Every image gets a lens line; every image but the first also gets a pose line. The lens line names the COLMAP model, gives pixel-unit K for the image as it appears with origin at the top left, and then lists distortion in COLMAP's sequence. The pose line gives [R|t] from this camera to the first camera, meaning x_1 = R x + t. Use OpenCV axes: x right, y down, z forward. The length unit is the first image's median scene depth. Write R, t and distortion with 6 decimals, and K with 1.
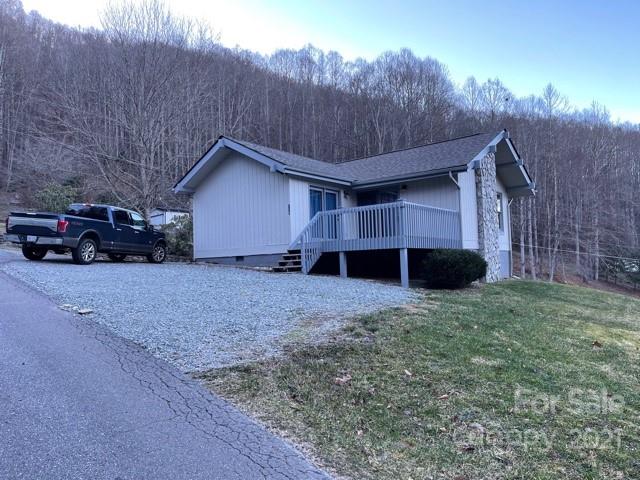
lens RADIAL K [[482.7, 0, 319.1], [0, 482.7, 241.9], [0, 0, 1]] dist [0.085521, -0.114727]
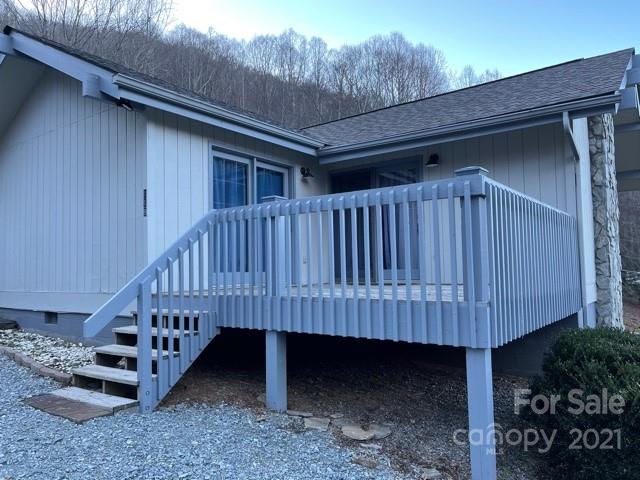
lens RADIAL K [[482.7, 0, 319.1], [0, 482.7, 241.9], [0, 0, 1]] dist [0.085521, -0.114727]
pose [[0.999308, 0.015660, 0.033752, 0.011347], [-0.015511, 0.999869, -0.004656, -0.006741], [-0.033821, 0.004129, 0.999419, 0.112513]]
